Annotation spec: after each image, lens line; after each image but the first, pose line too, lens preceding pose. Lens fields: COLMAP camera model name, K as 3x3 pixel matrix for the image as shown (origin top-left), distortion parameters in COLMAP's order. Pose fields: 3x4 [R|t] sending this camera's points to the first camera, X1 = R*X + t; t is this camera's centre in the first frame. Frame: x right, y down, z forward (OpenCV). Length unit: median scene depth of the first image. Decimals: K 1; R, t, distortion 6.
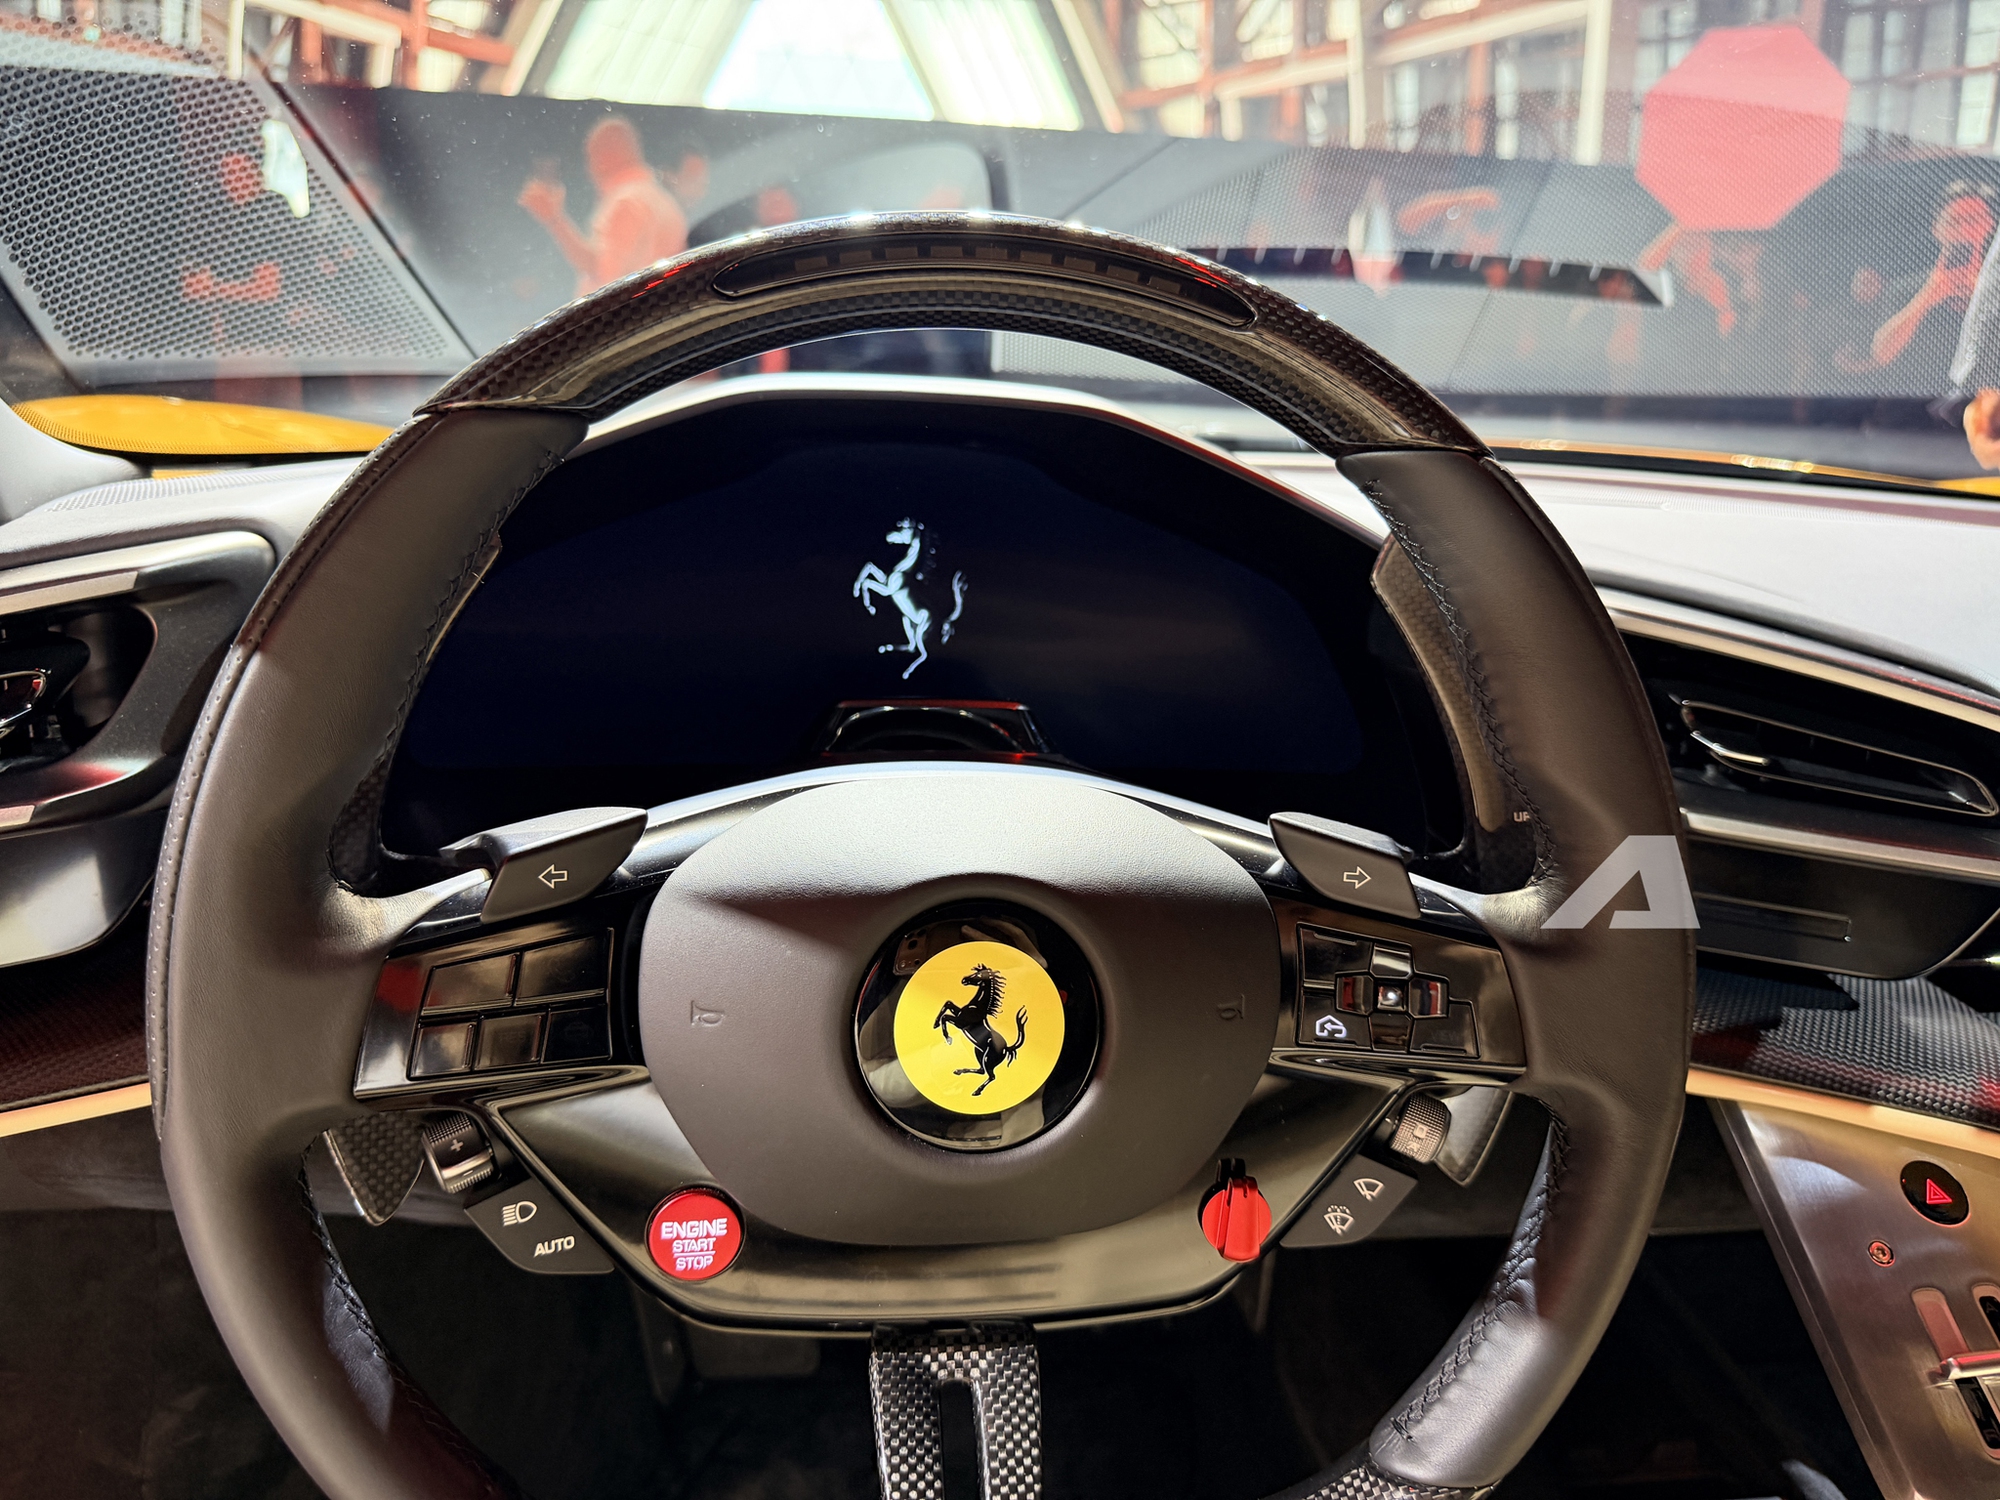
lens RADIAL K [[1522.1, 0, 1000.0], [0, 1522.1, 750.0], [0, 0, 1]] dist [-0.012724, -0.009107]
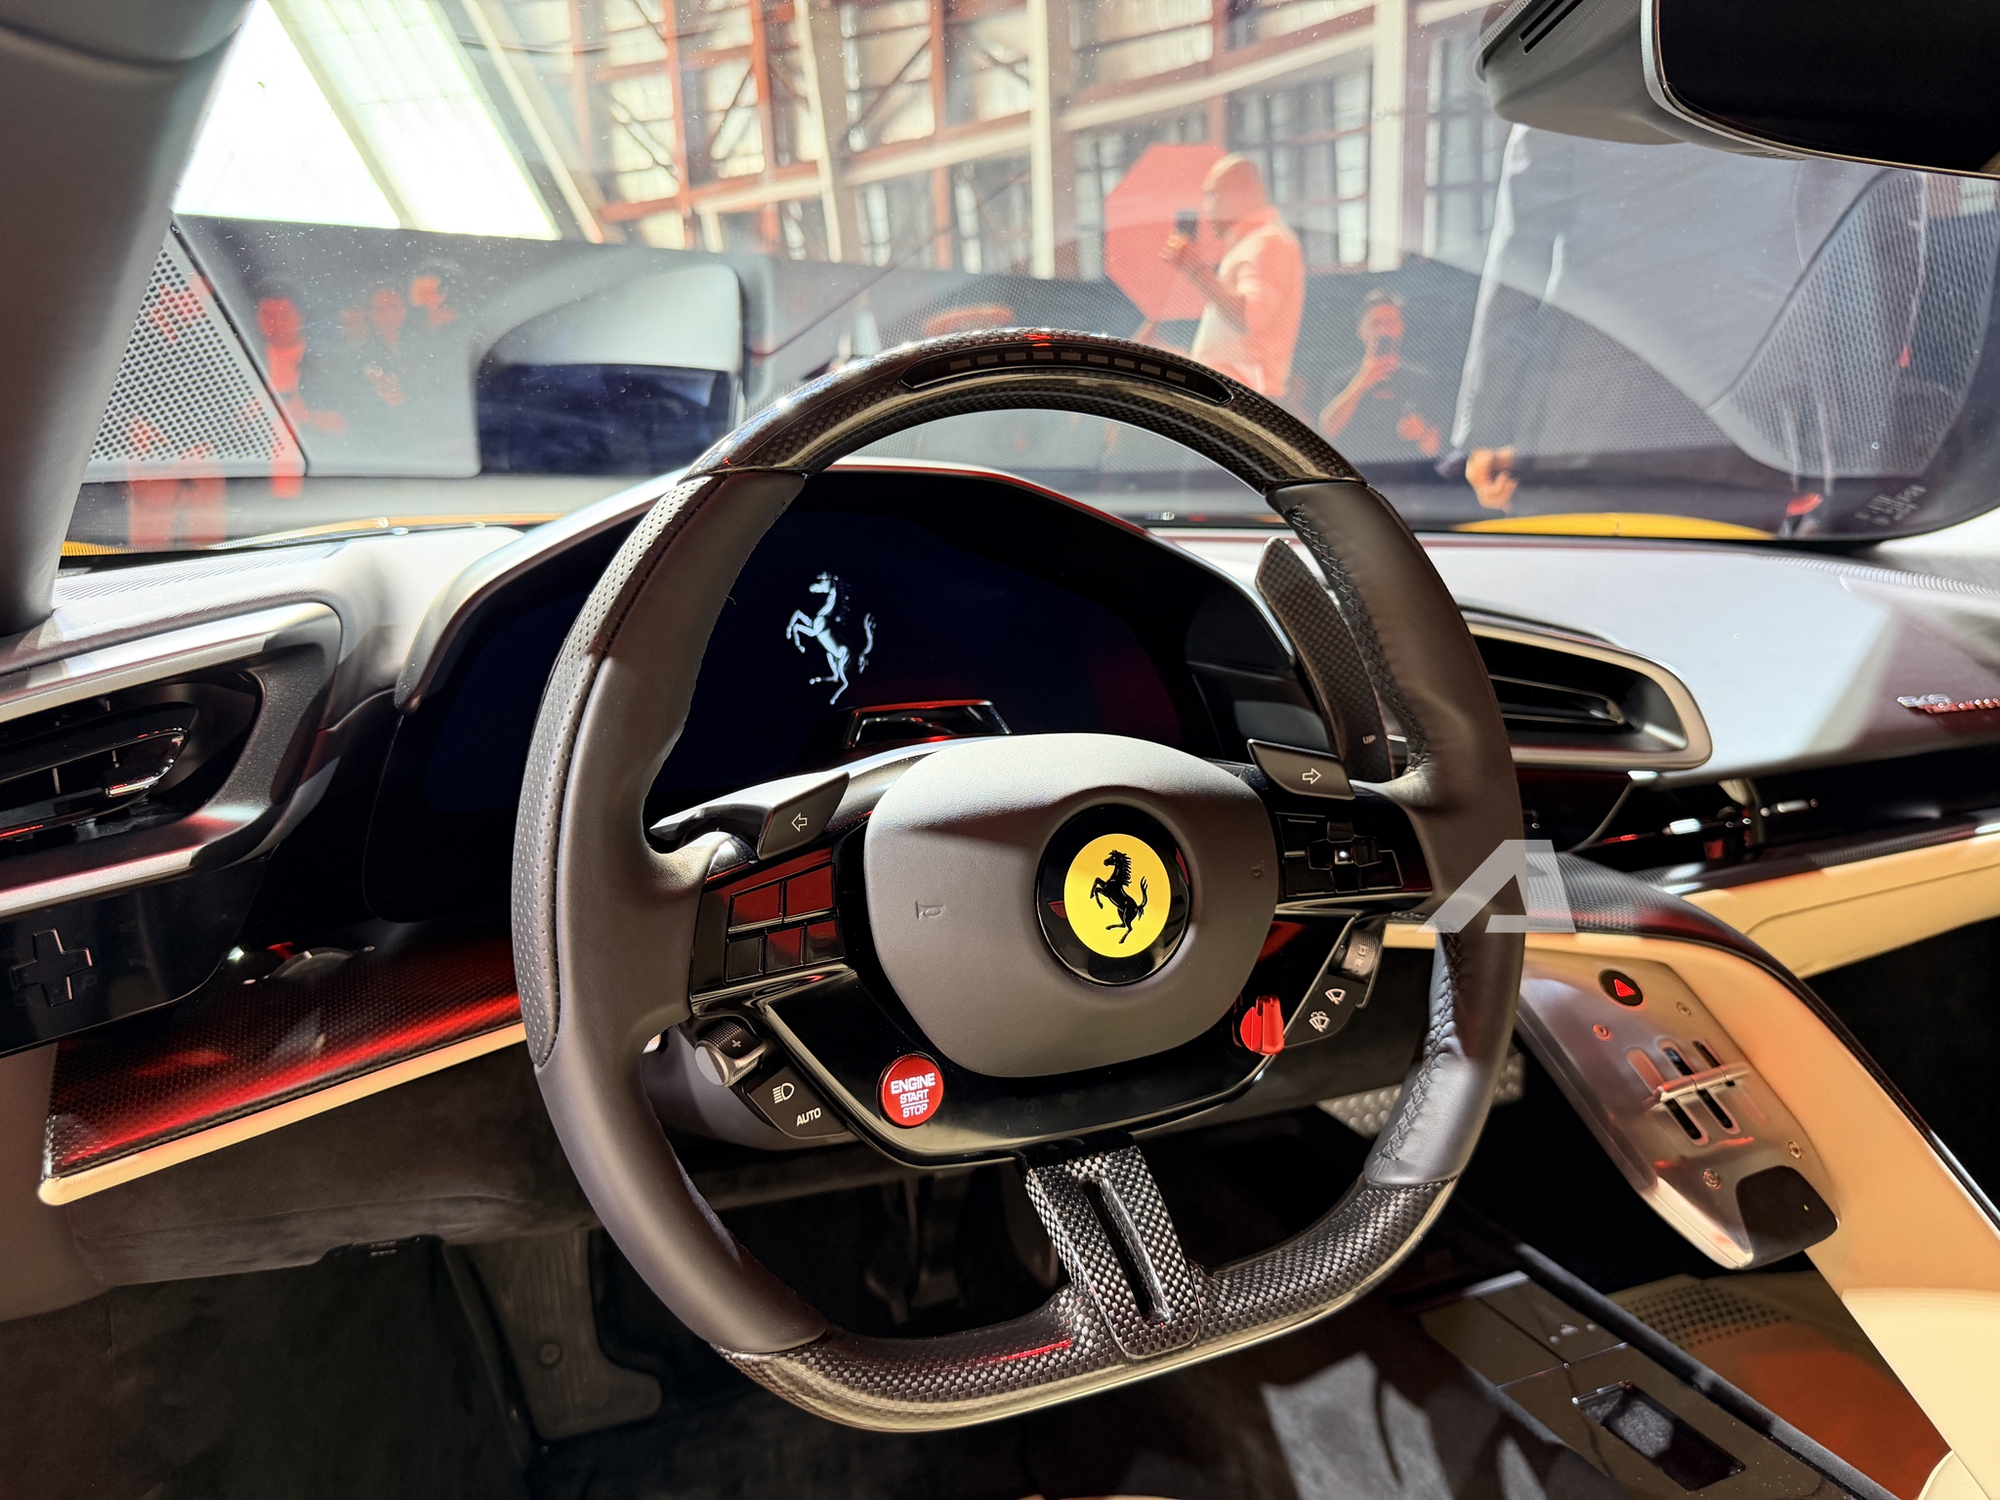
lens RADIAL K [[1518.7, 0, 1000.0], [0, 1518.7, 750.0], [0, 0, 1]] dist [0.008473, -0.002804]
pose [[0.944984, -0.090111, 0.314461, -0.322463], [0.110564, 0.992720, -0.047785, 0.062032], [-0.307866, 0.079924, 0.948067, -0.180169]]
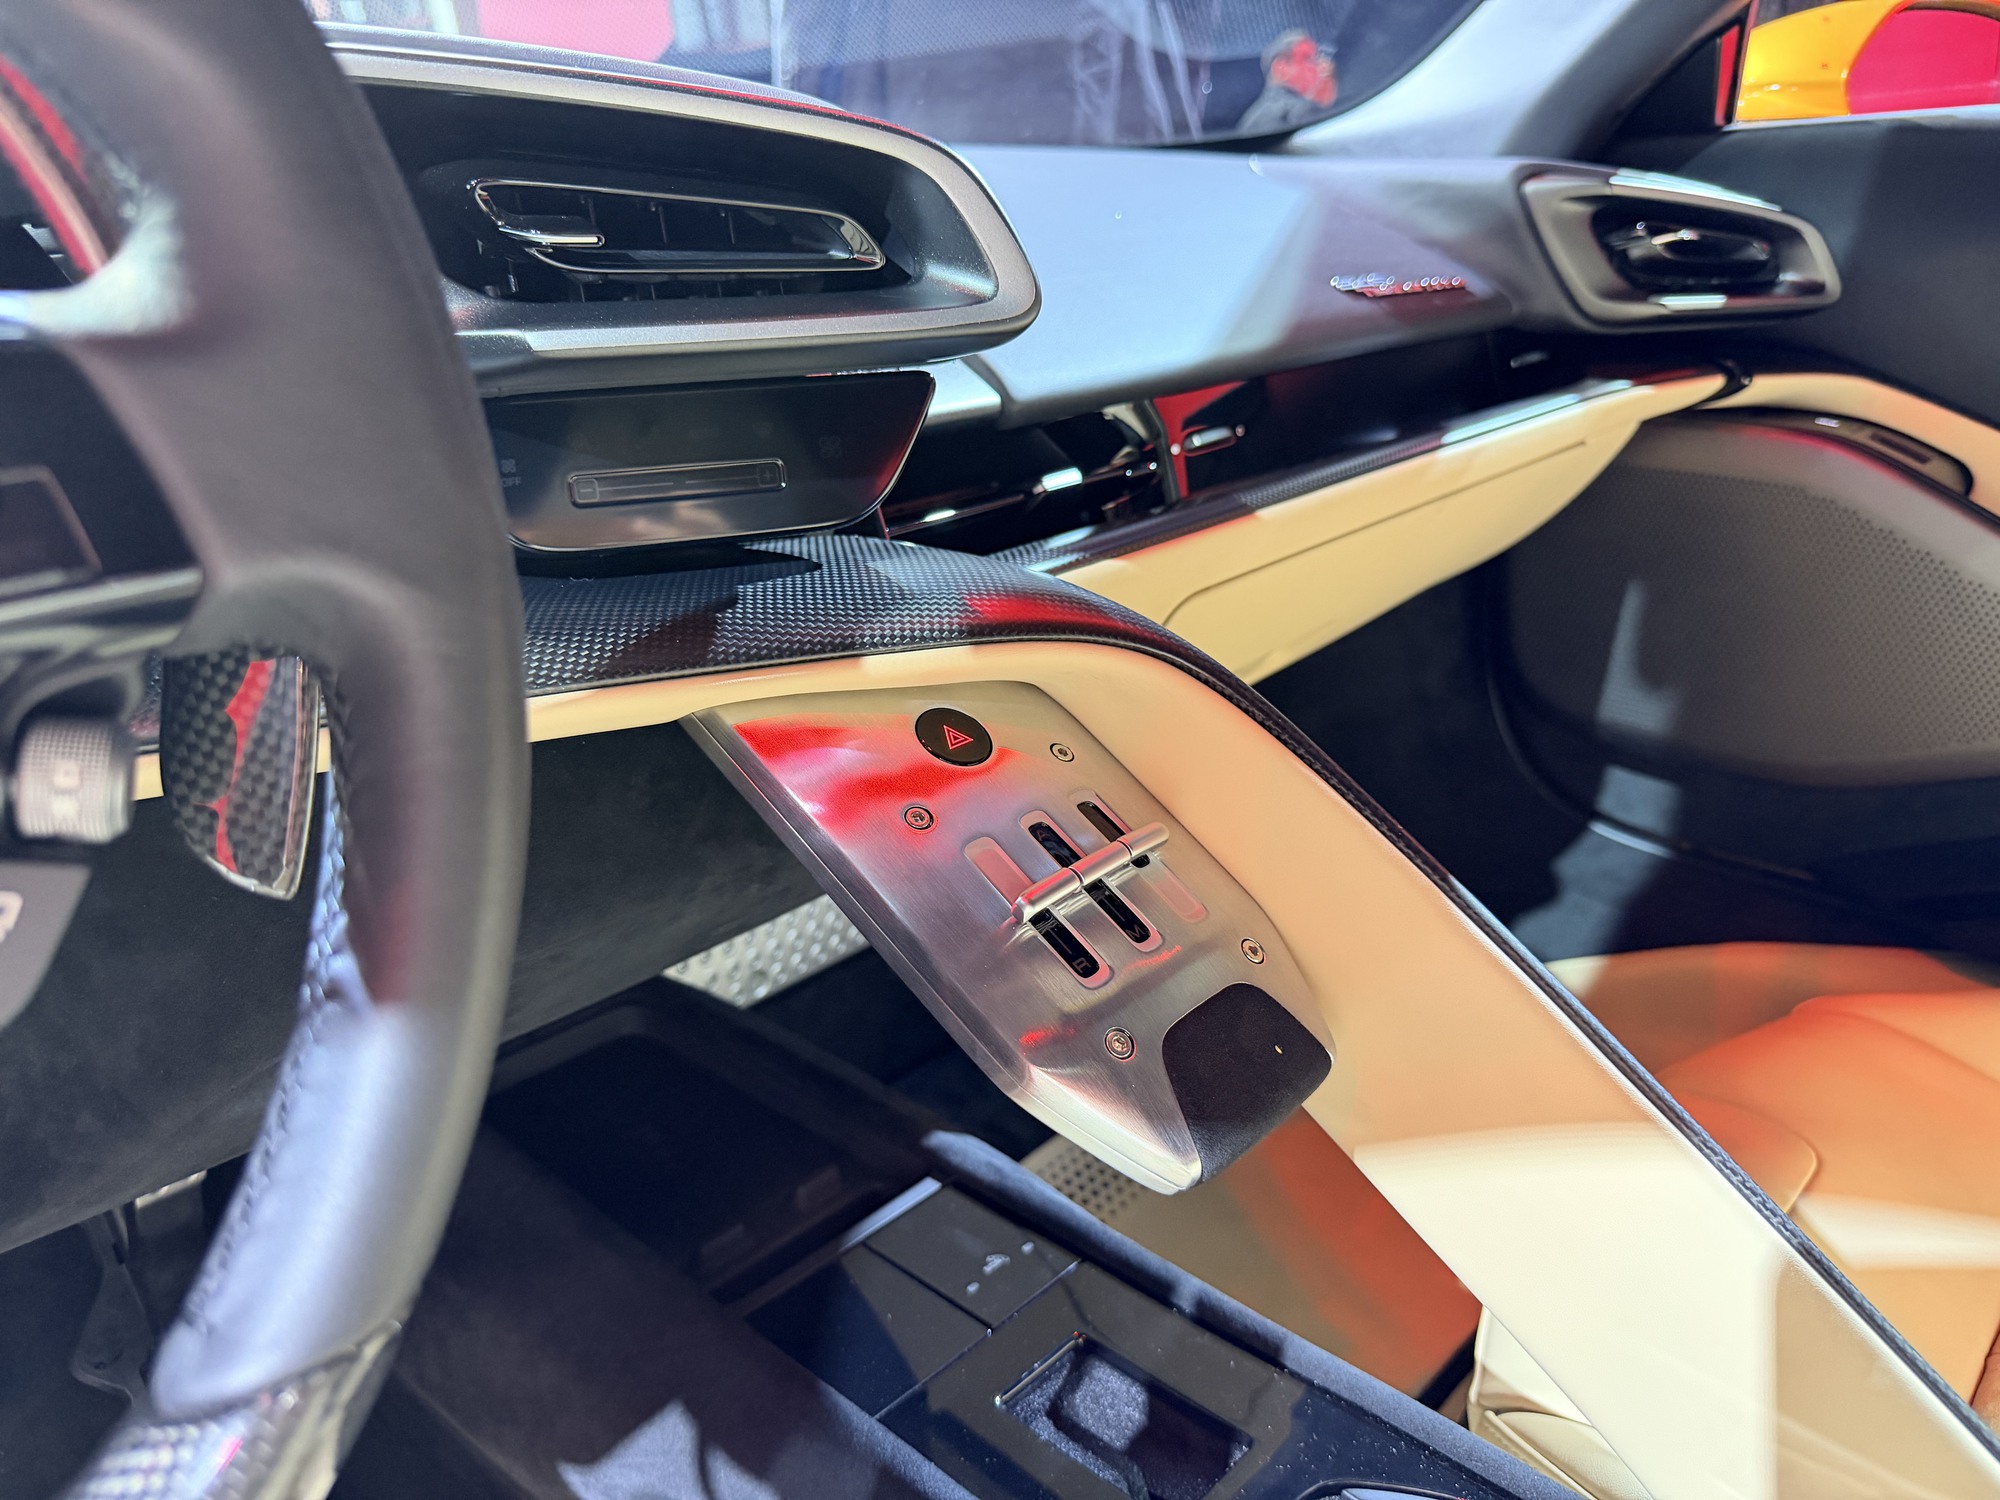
lens RADIAL K [[1446.3, 0, 1000.0], [0, 1446.3, 750.0], [0, 0, 1]] dist [0.098143, -0.124576]
pose [[0.789137, -0.291815, 0.540468, 0.175070], [0.269917, 0.955172, 0.121620, 0.180164], [-0.551731, 0.049907, 0.832528, 0.274276]]
